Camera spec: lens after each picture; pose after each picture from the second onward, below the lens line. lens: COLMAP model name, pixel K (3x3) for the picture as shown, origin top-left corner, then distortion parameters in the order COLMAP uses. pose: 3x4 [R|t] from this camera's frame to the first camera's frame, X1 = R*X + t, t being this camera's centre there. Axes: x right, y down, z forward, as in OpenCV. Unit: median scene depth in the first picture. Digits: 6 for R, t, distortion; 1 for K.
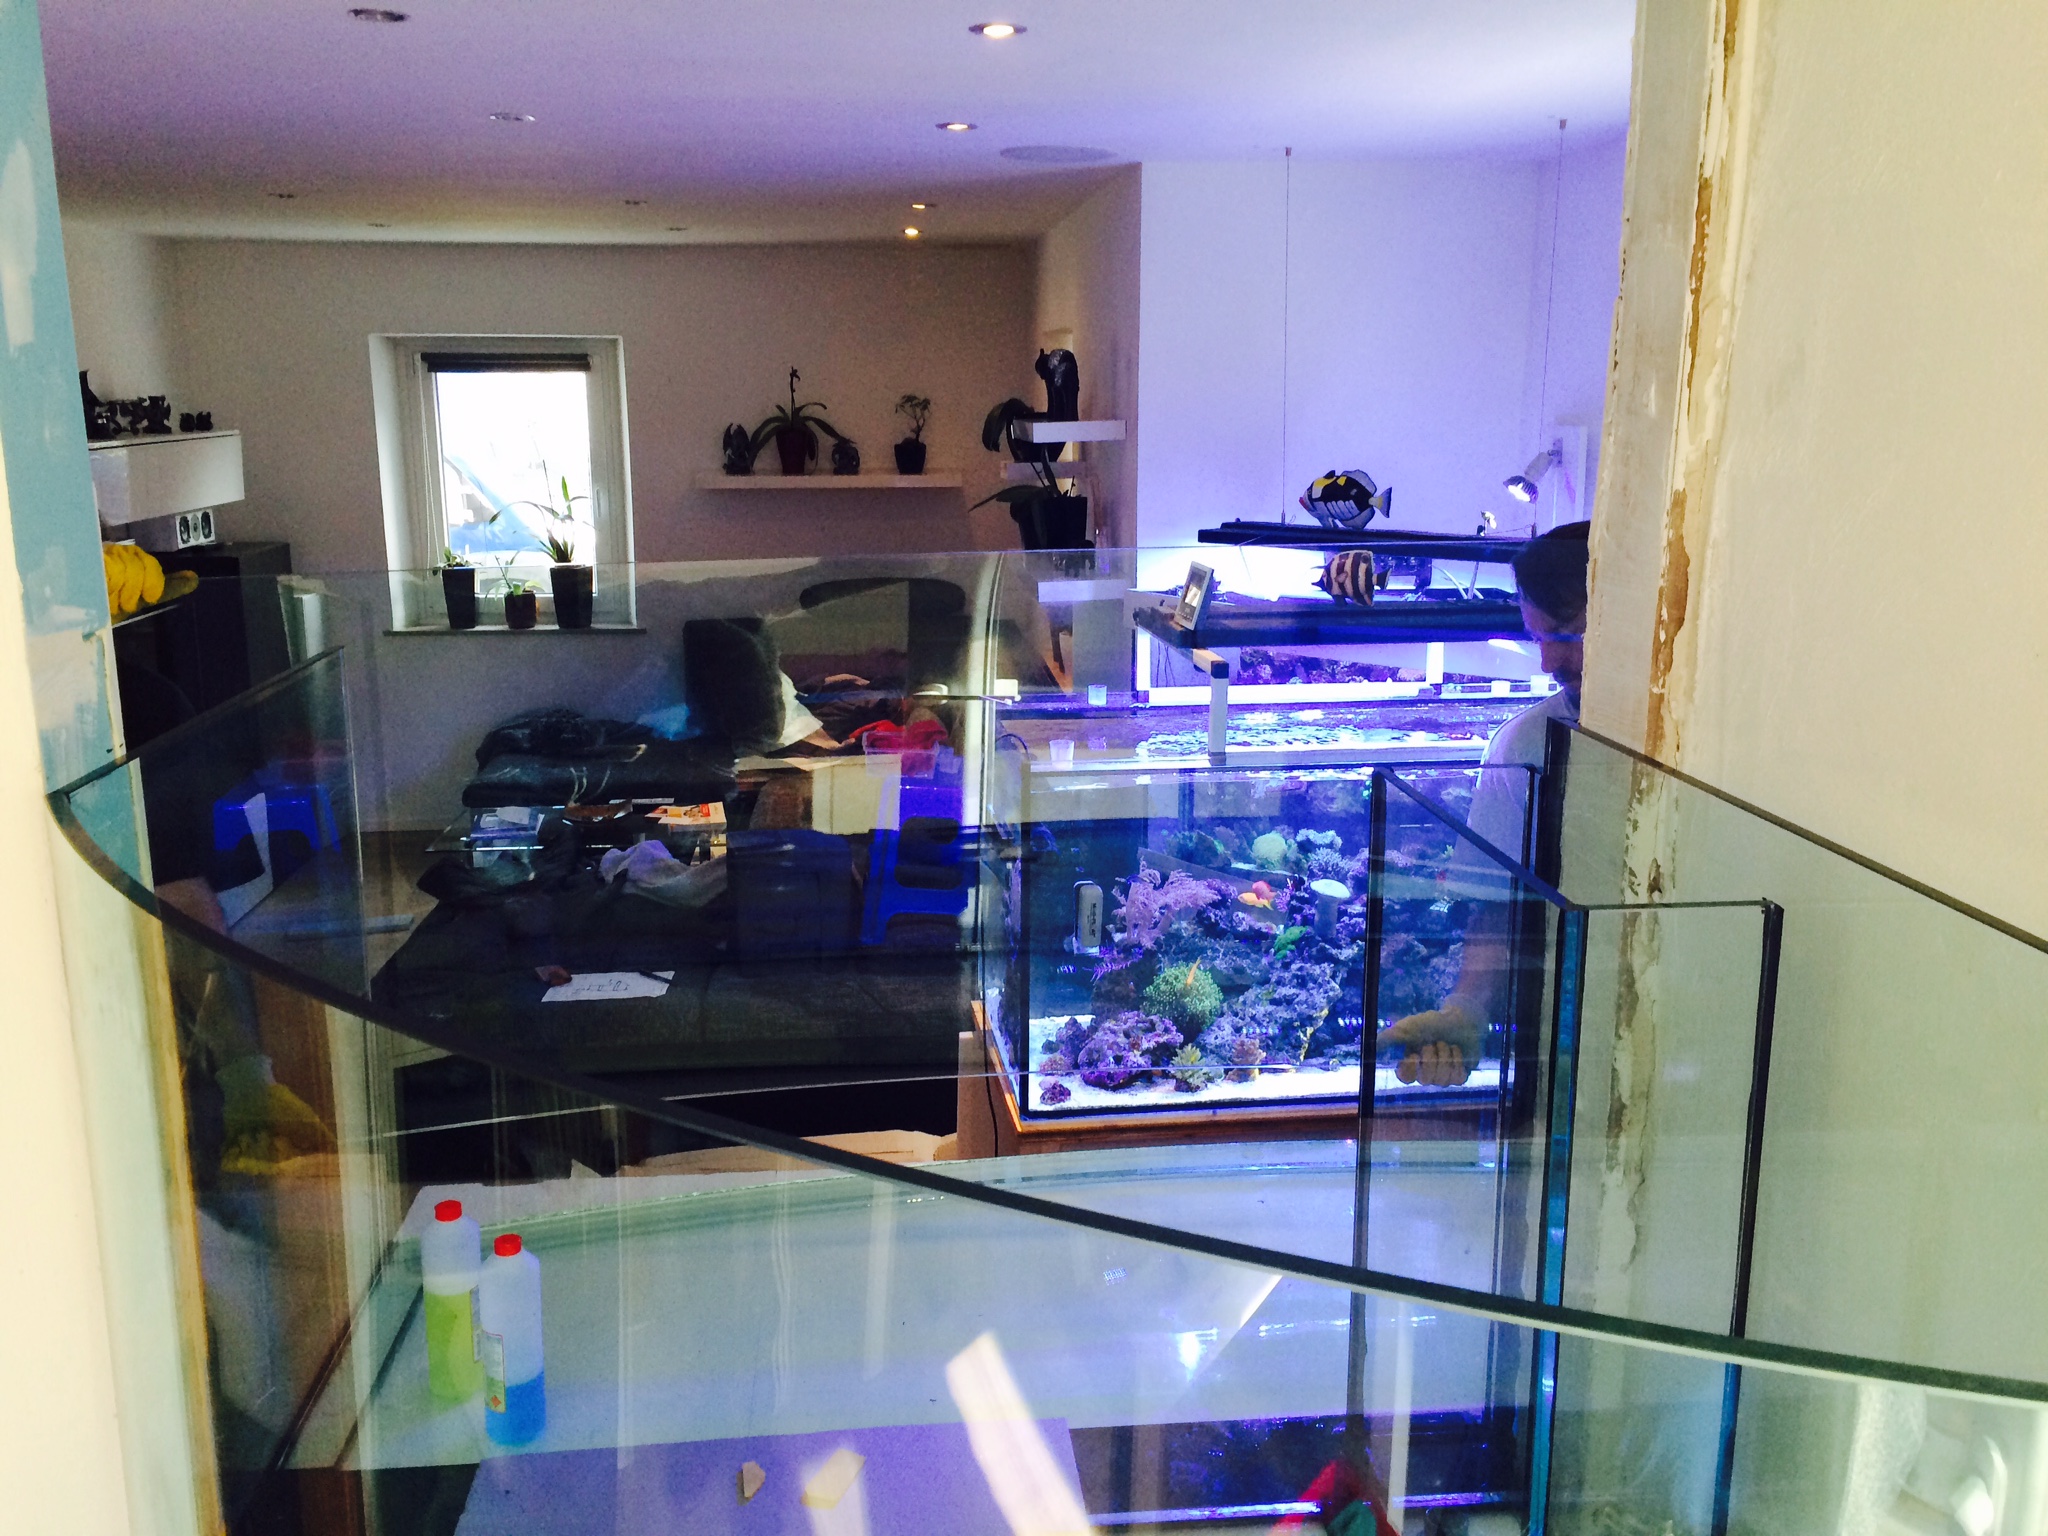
lens RADIAL K [[1730.1, 0, 1030.5], [0, 1730.1, 777.7], [0, 0, 1]] dist [0.062336, -0.004921]
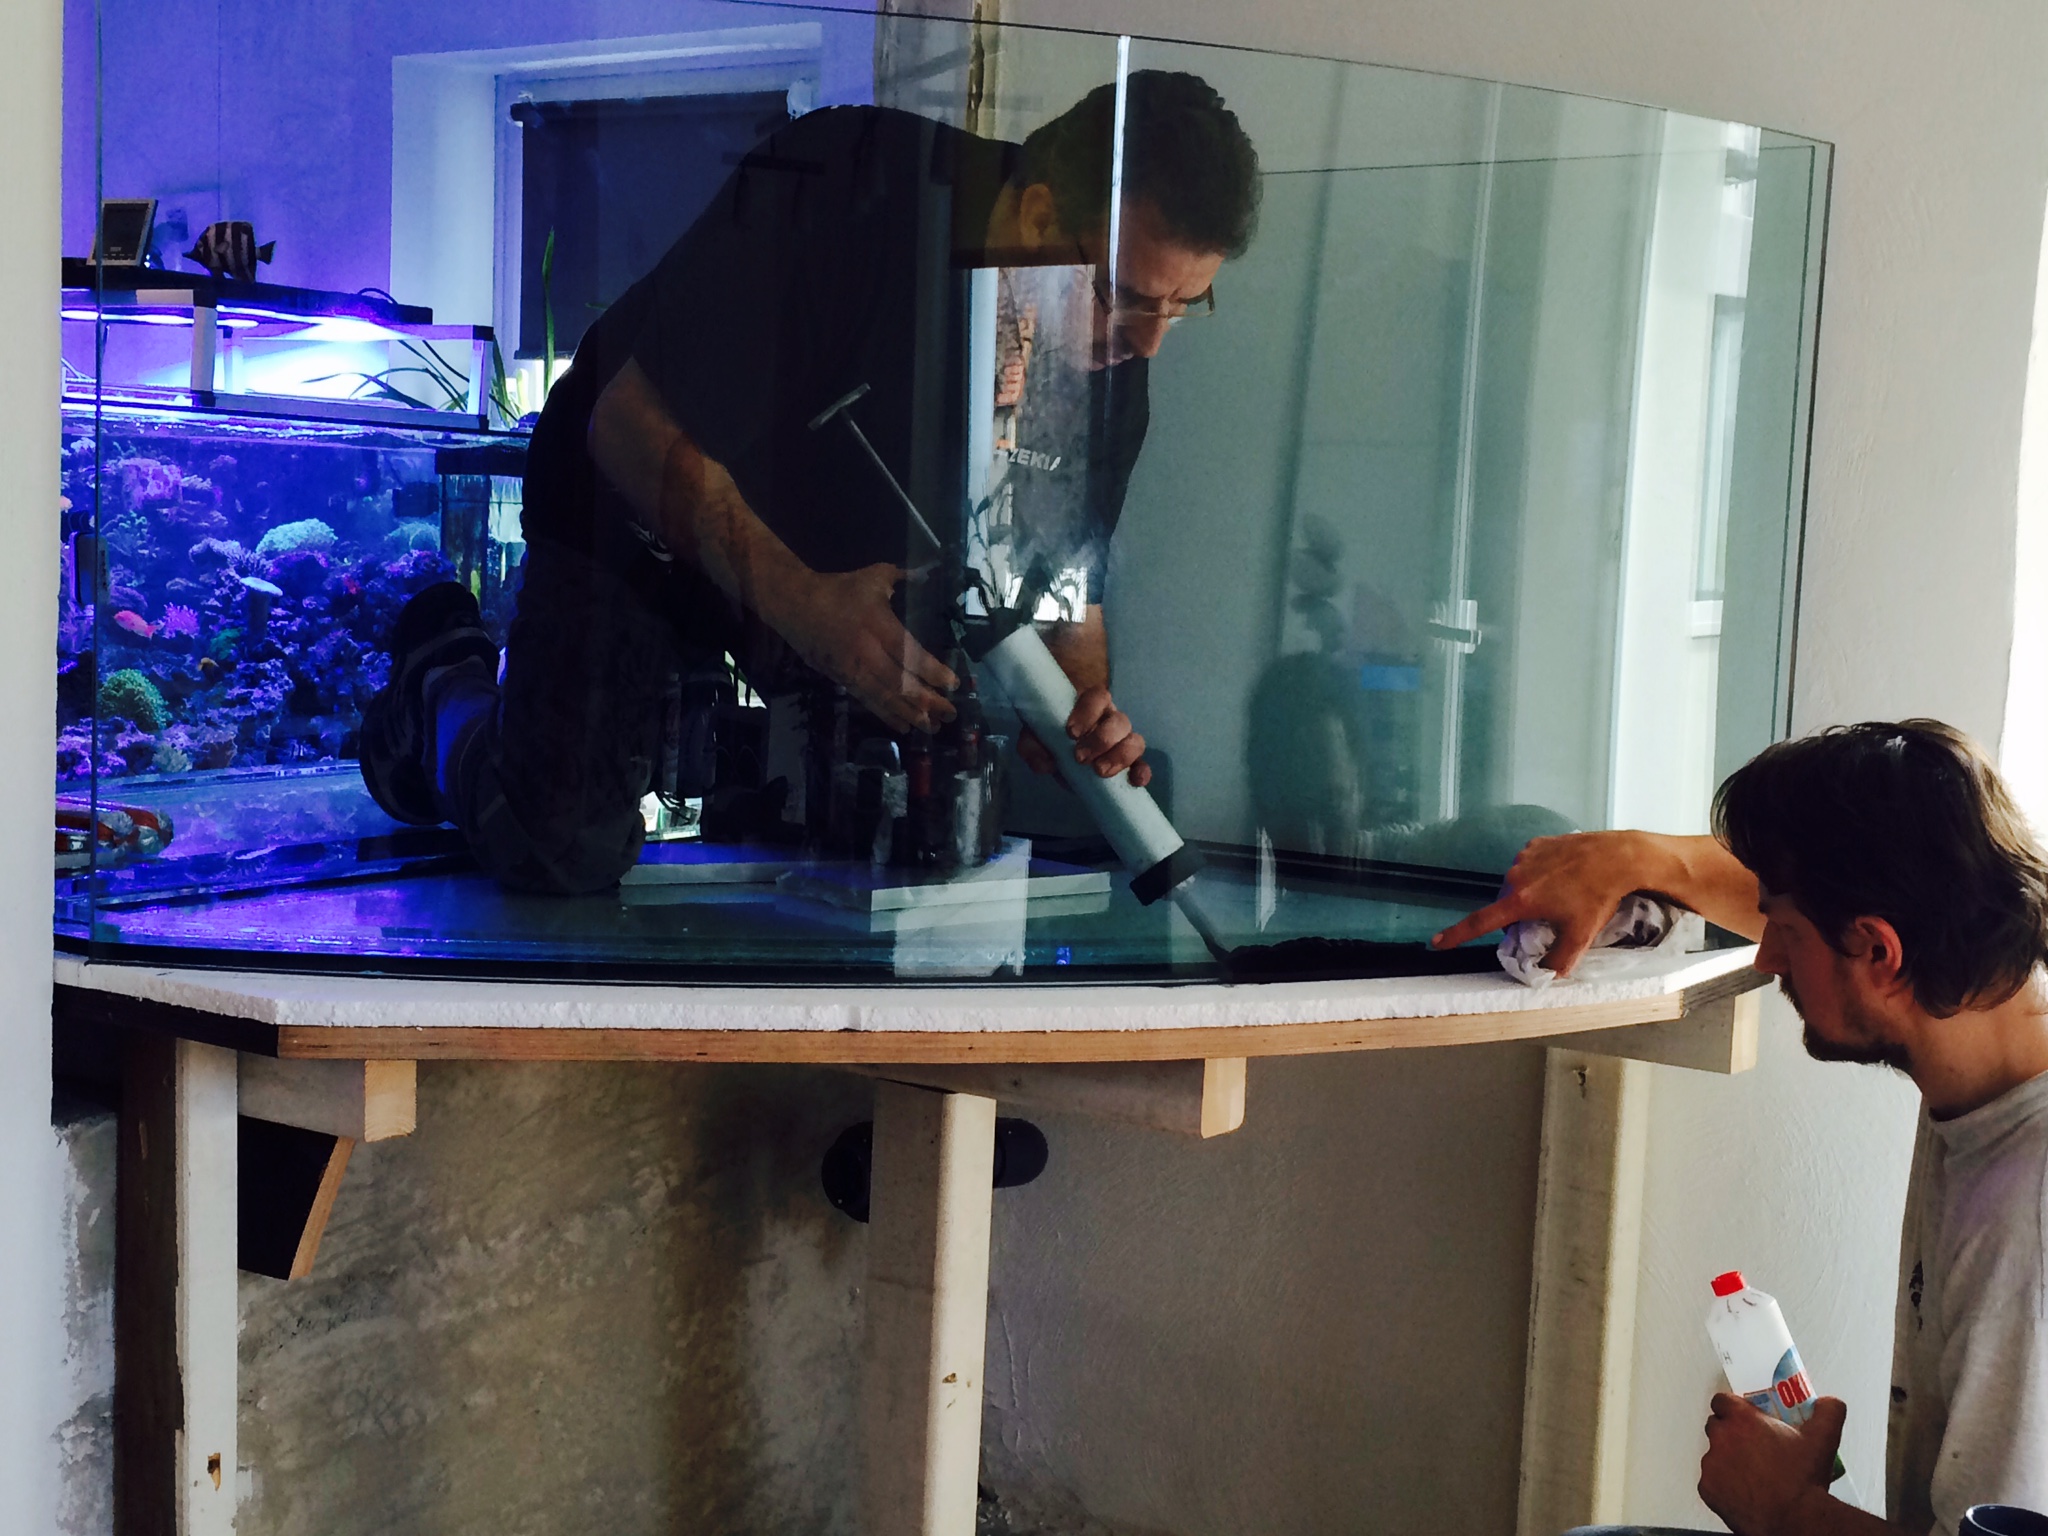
lens RADIAL K [[2634.2, 0, 1017.1], [0, 2634.2, 741.1], [0, 0, 1]] dist [0.055610, -0.008887]
pose [[0.637701, -0.037735, 0.769359, -0.571107], [0.130037, 0.989738, -0.059241, 0.249562], [-0.759228, 0.137823, 0.636064, -0.144205]]
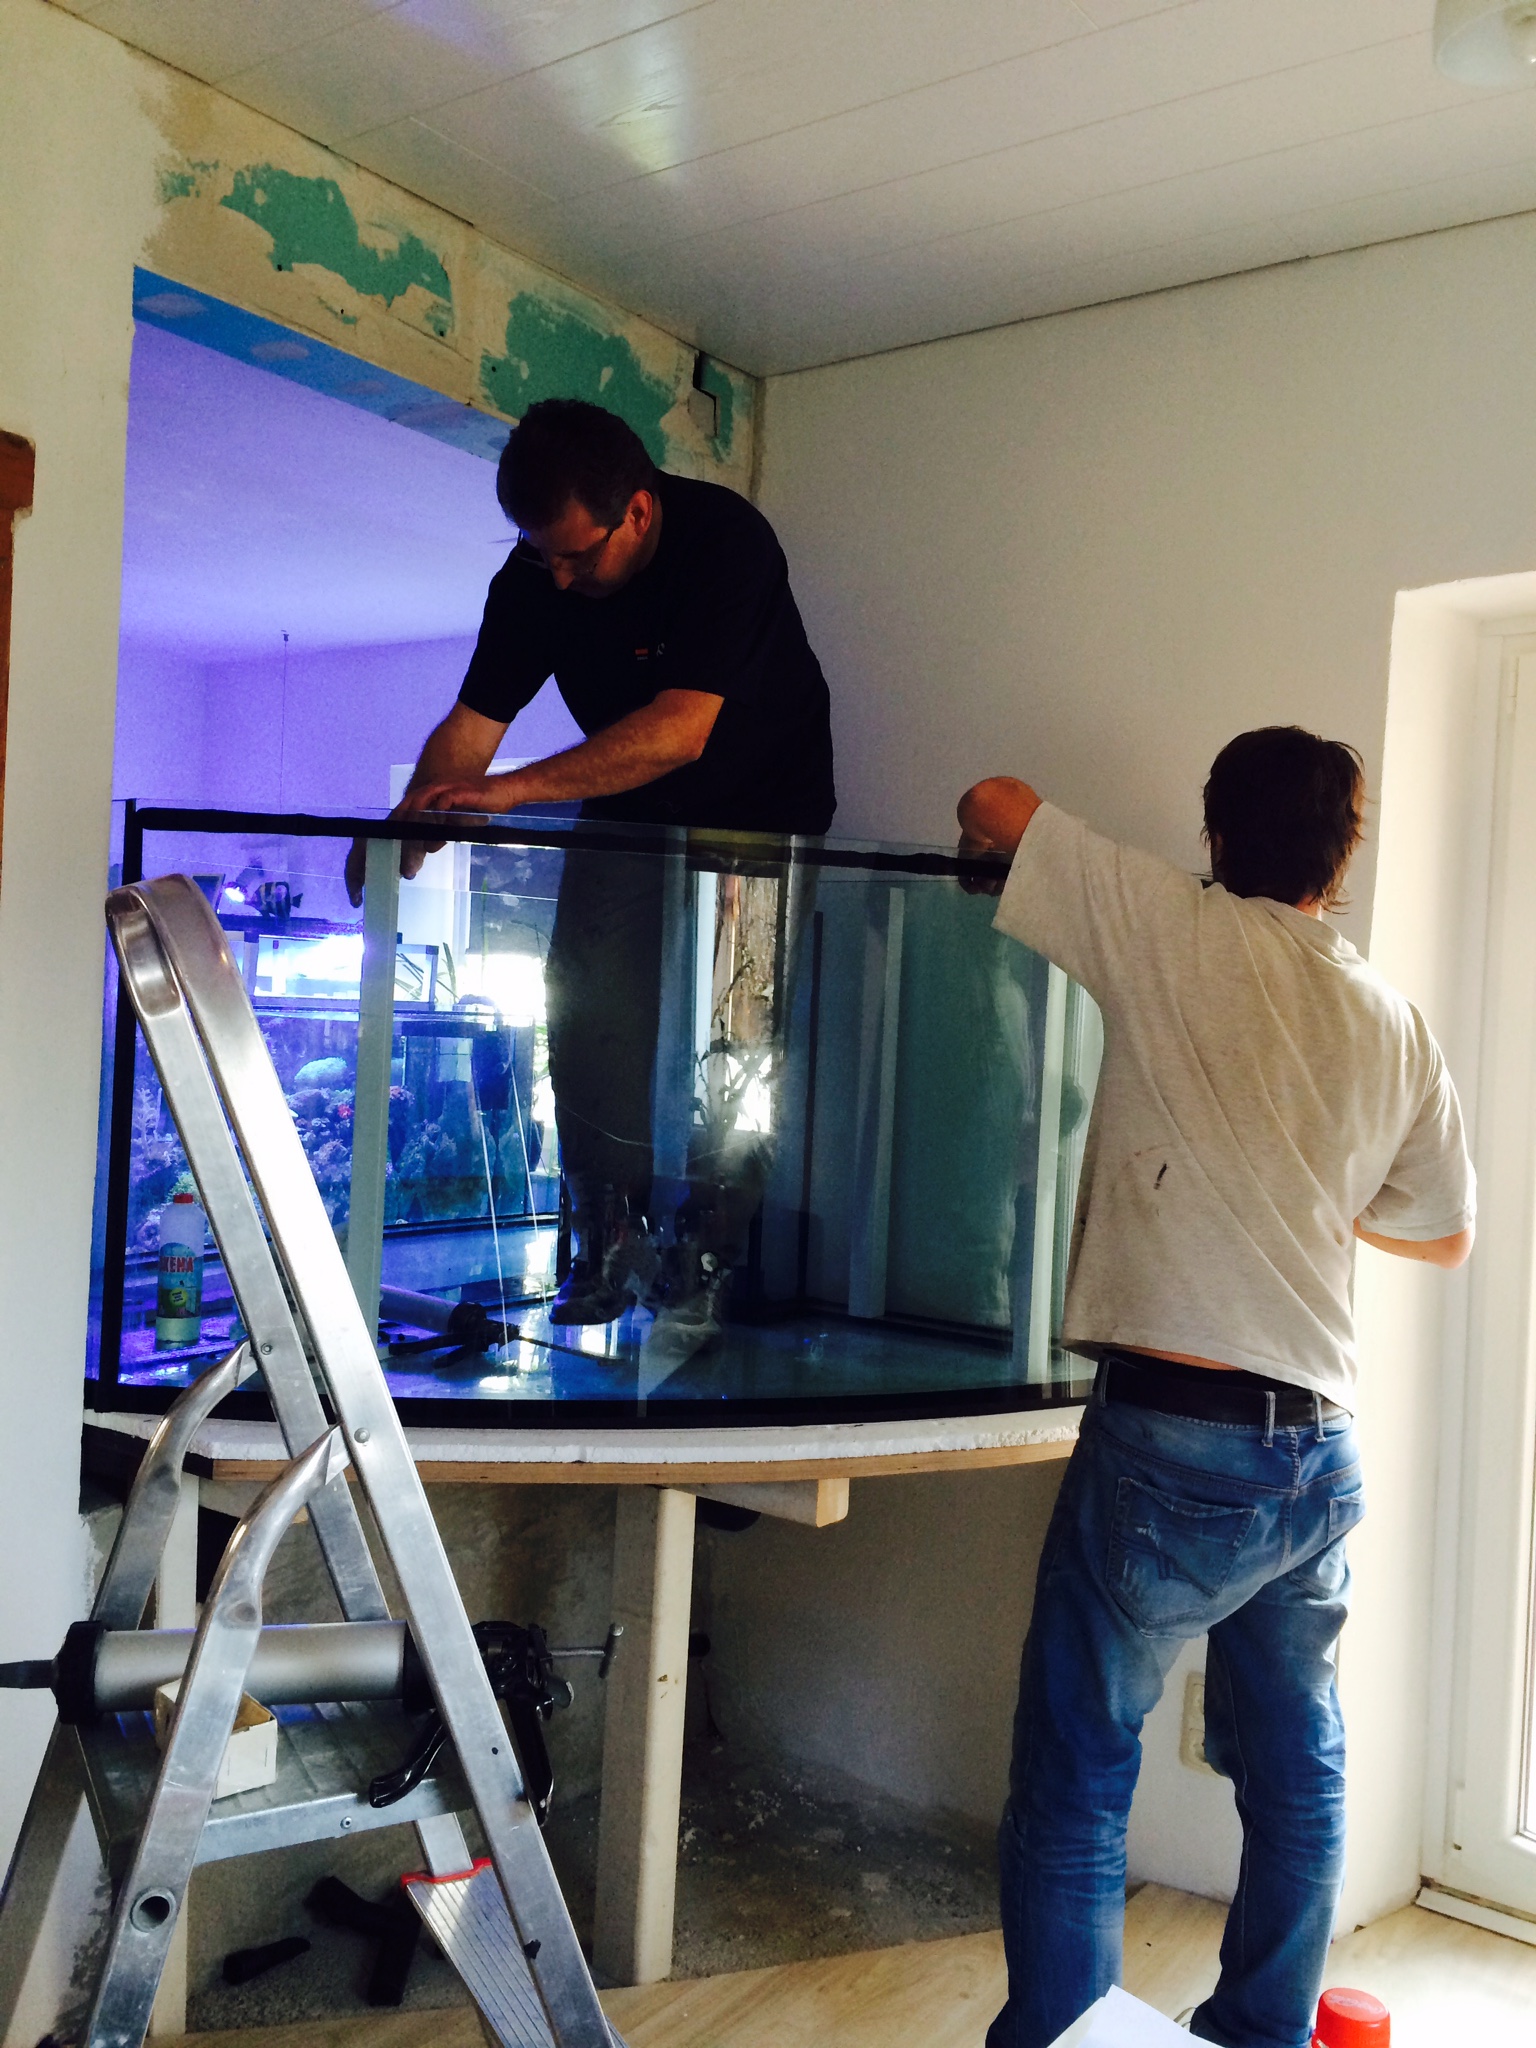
lens RADIAL K [[1745.6, 0, 777.1], [0, 1745.6, 1011.5], [0, 0, 1]] dist [0.076427, -0.096649]
pose [[0.669347, 0.027081, 0.742456, -0.557003], [0.119240, 0.982465, -0.143335, 0.212959], [-0.733318, 0.184471, 0.654381, -0.218248]]
